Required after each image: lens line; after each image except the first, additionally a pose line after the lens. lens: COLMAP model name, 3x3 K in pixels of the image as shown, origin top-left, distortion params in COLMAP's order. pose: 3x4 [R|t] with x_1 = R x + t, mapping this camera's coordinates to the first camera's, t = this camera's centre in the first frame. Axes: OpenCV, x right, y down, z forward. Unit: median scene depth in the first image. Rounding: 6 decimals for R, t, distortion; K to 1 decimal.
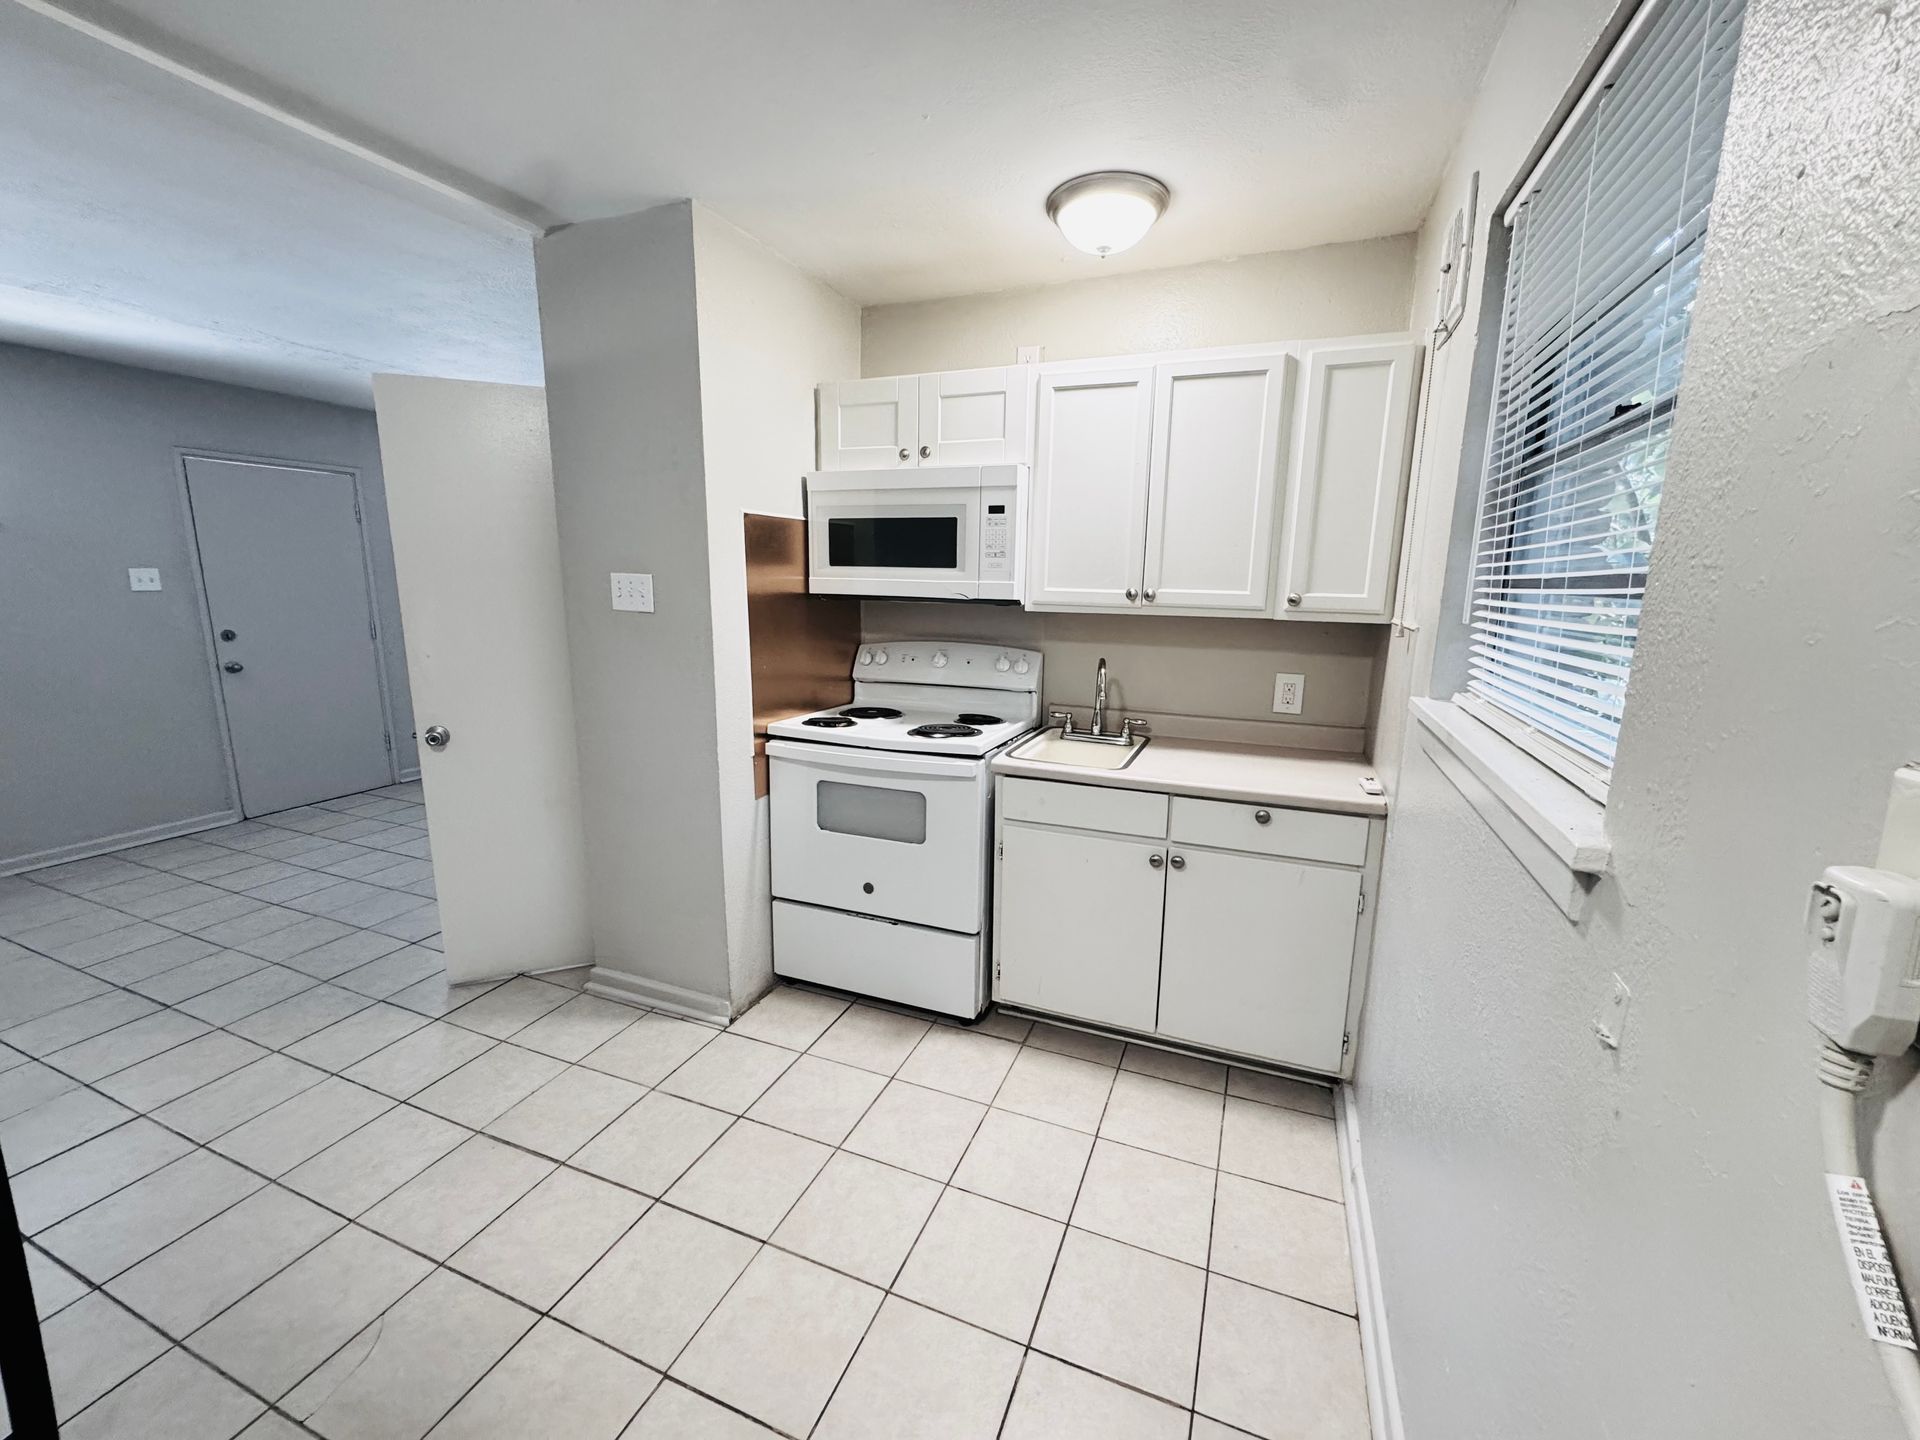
lens RADIAL K [[778.8, 0, 960.0], [0, 778.8, 720.0], [0, 0, 1]] dist [-0.001344, -0.000003]
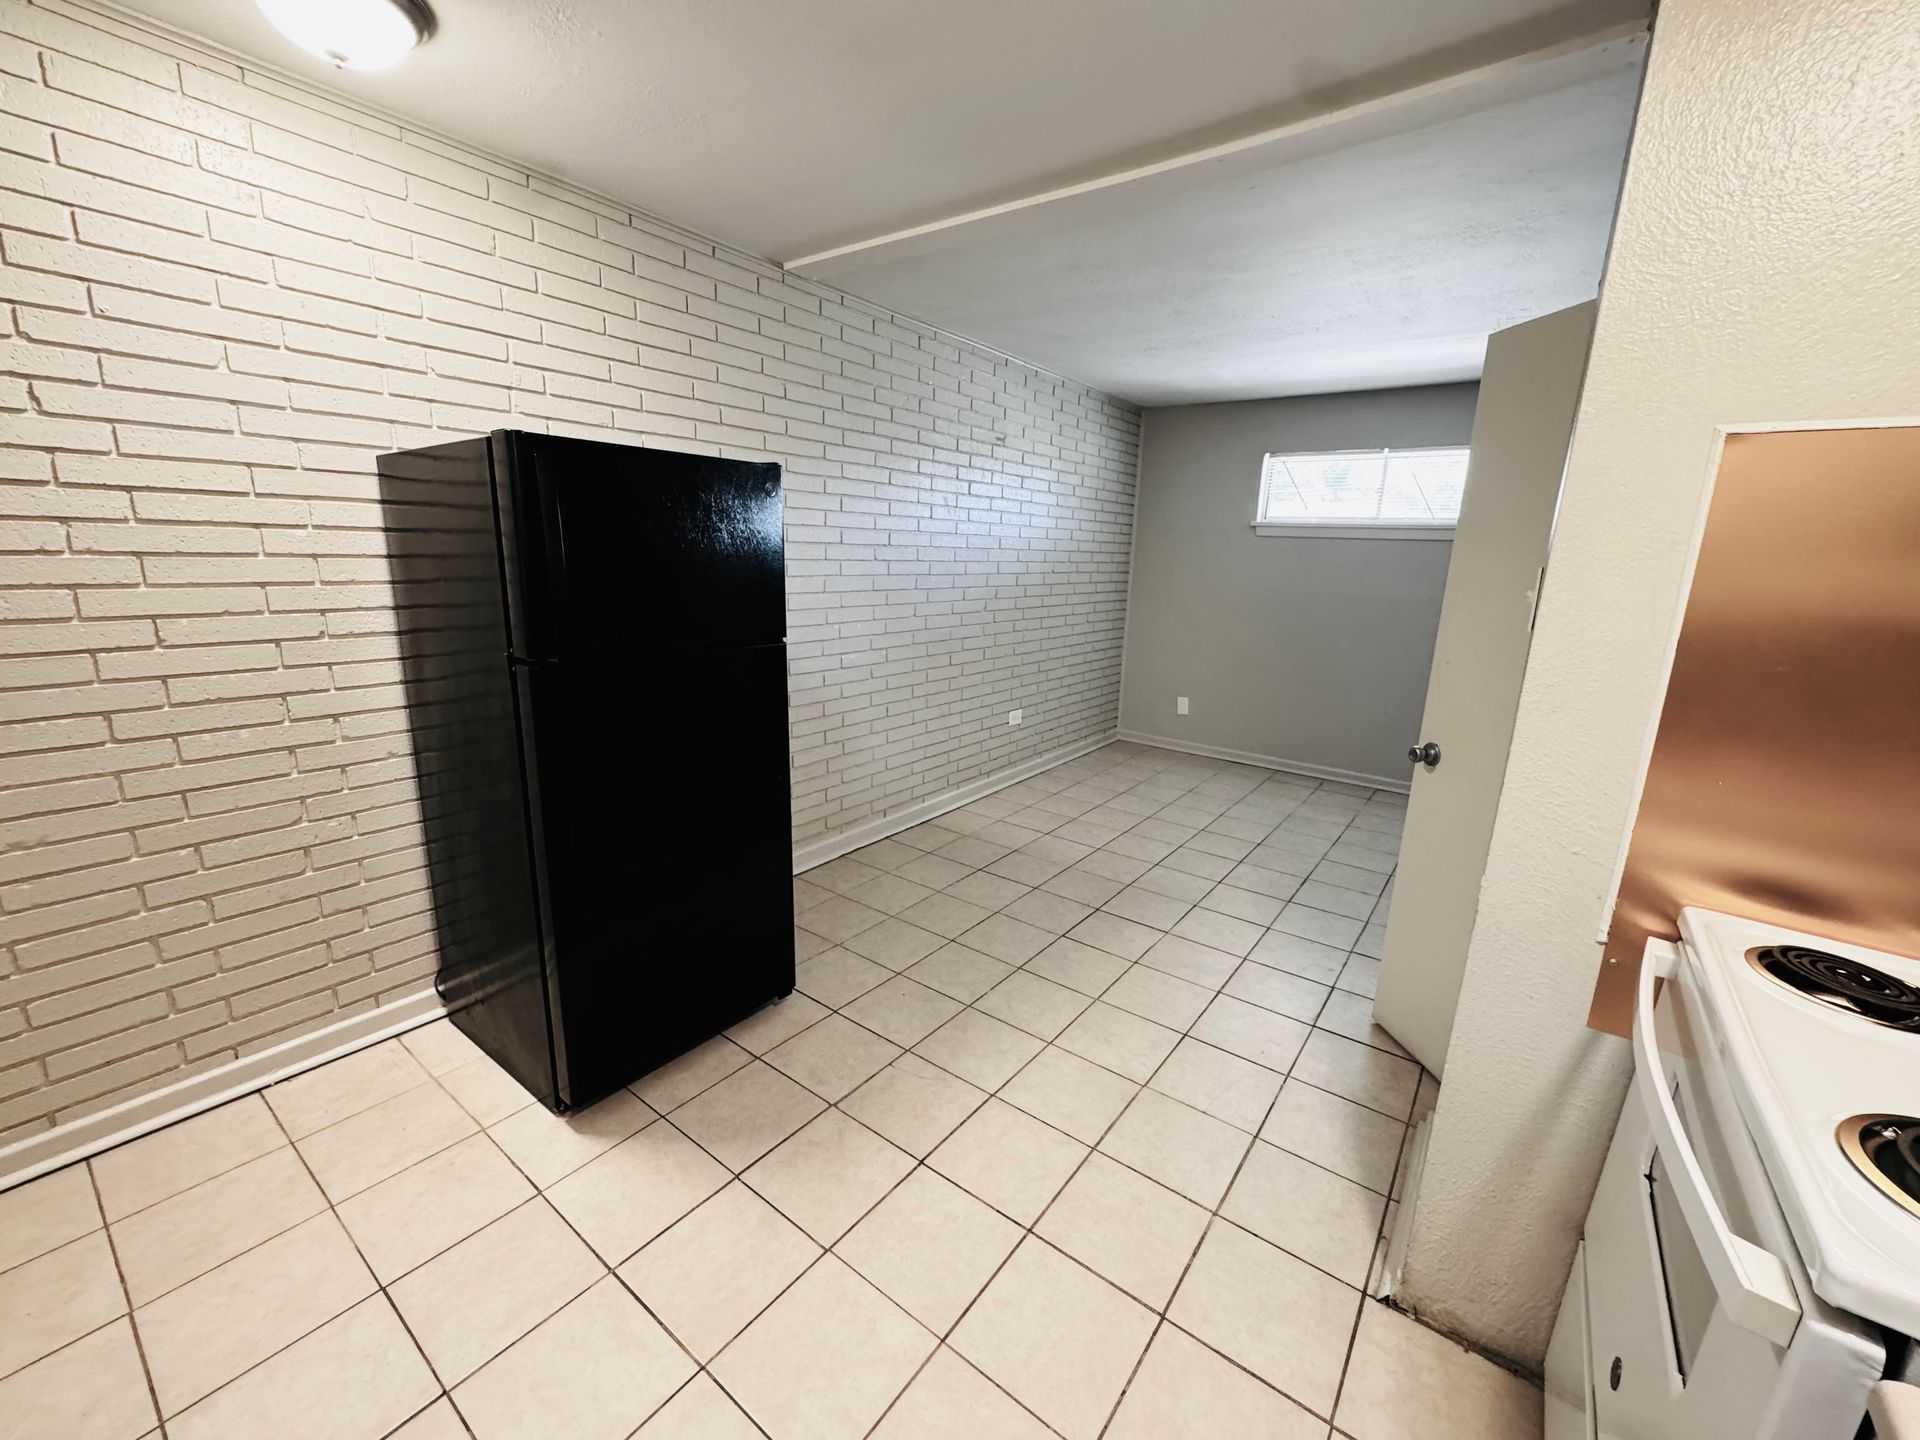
lens RADIAL K [[764.2, 0, 960.0], [0, 764.2, 720.0], [0, 0, 1]] dist [-0.003992, 0.000257]
pose [[-0.261203, 0.194757, -0.945433, 0.256311], [-0.215129, 0.943056, 0.253703, -0.114745], [0.941006, 0.269658, -0.204431, 0.656103]]
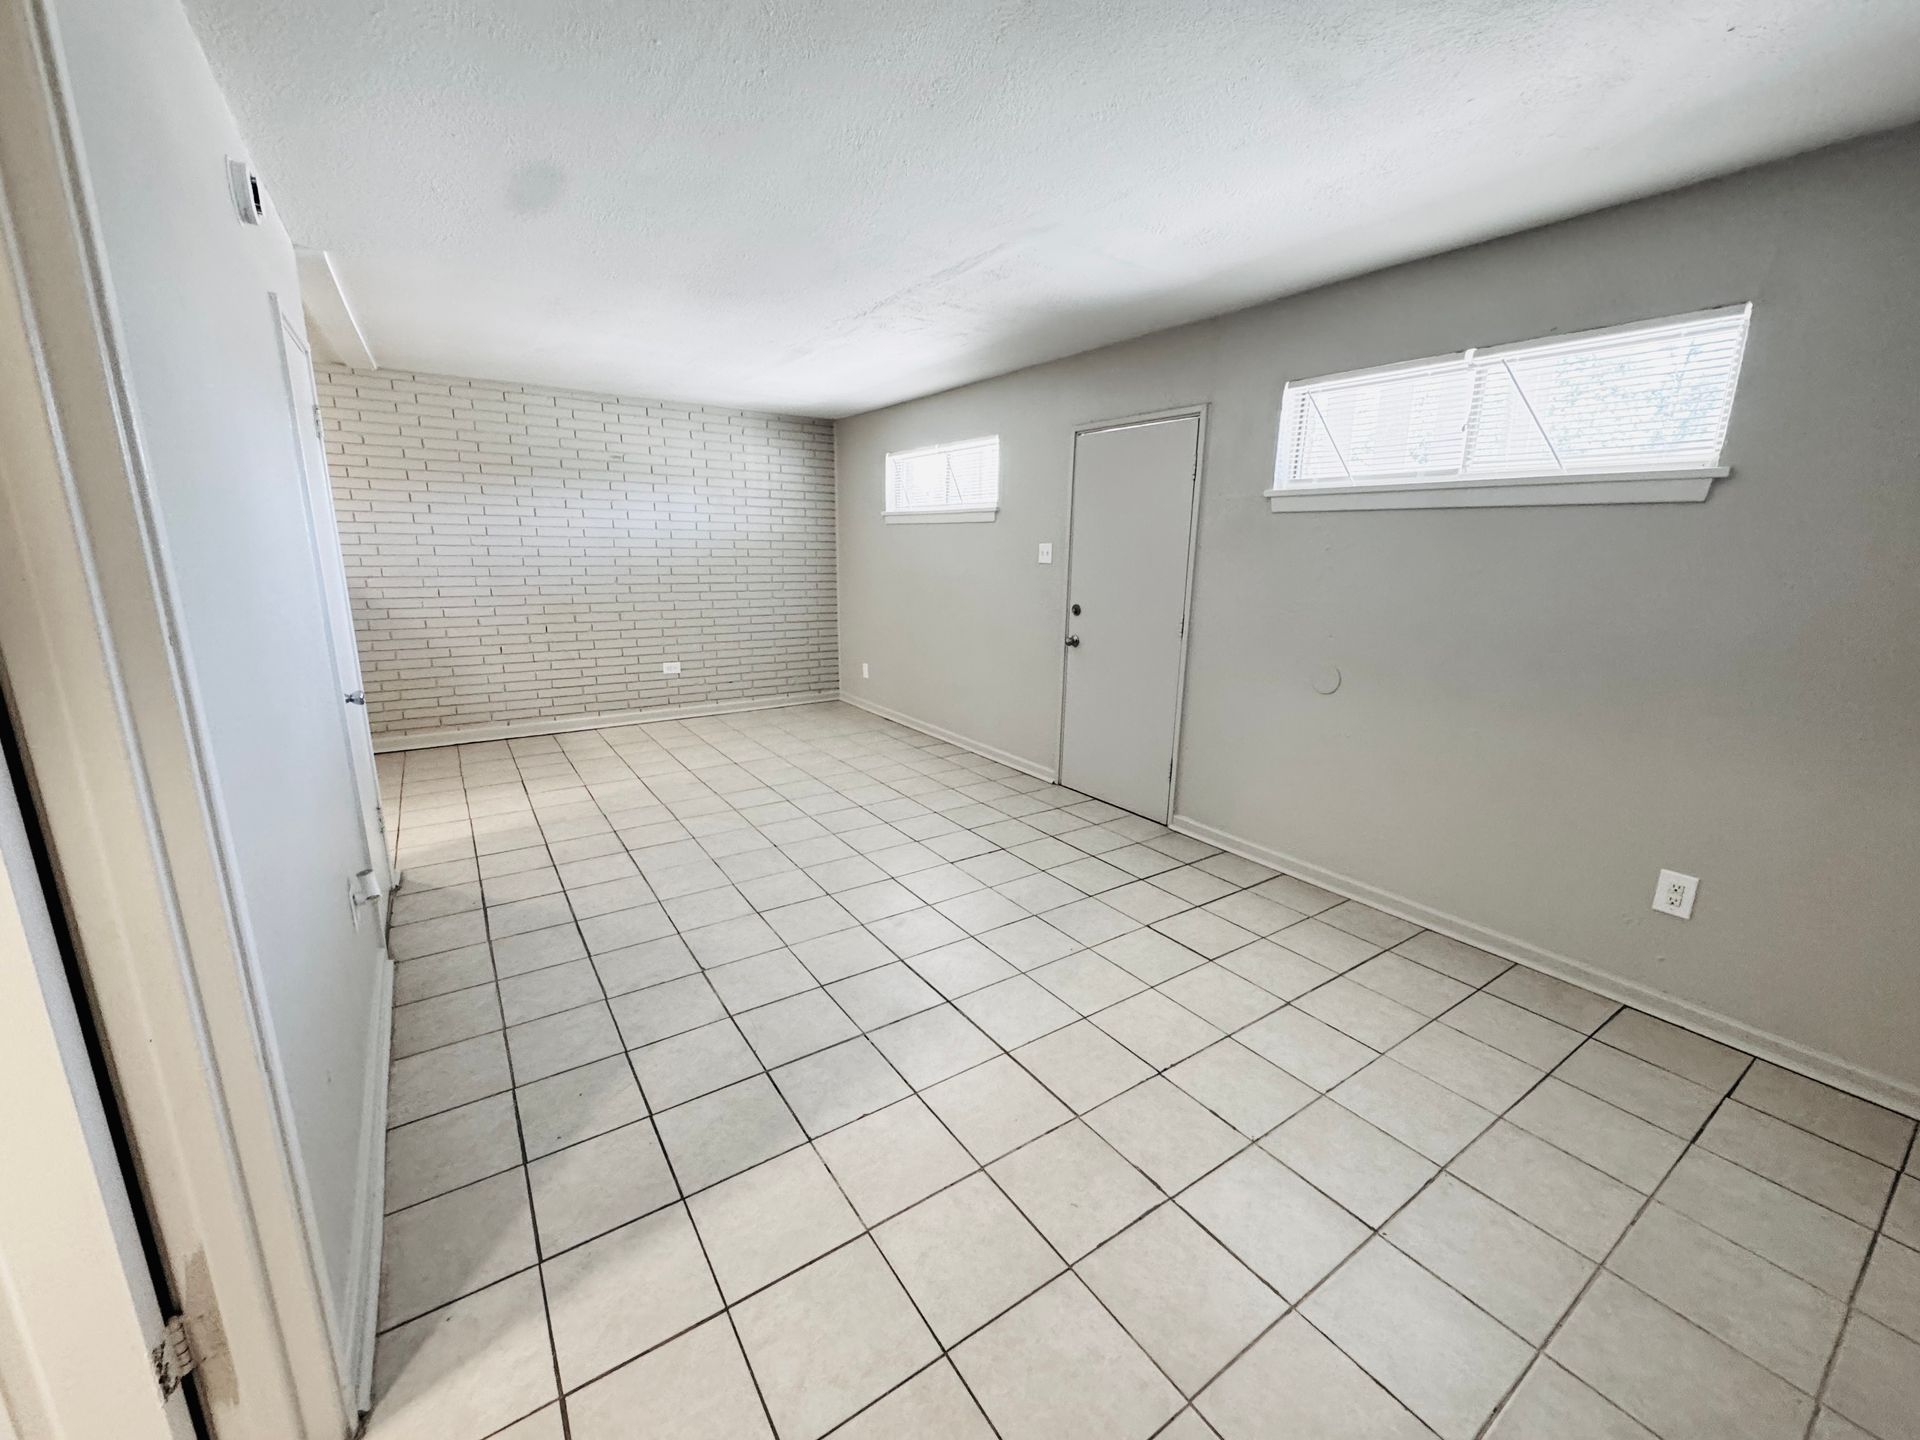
lens RADIAL K [[764.2, 0, 960.0], [0, 764.2, 720.0], [0, 0, 1]] dist [-0.003992, 0.000257]
pose [[-0.555881, 0.163845, -0.814955, -0.034511], [-0.176023, 0.934950, 0.308035, -0.416693], [0.812412, 0.314681, -0.490880, 2.311016]]
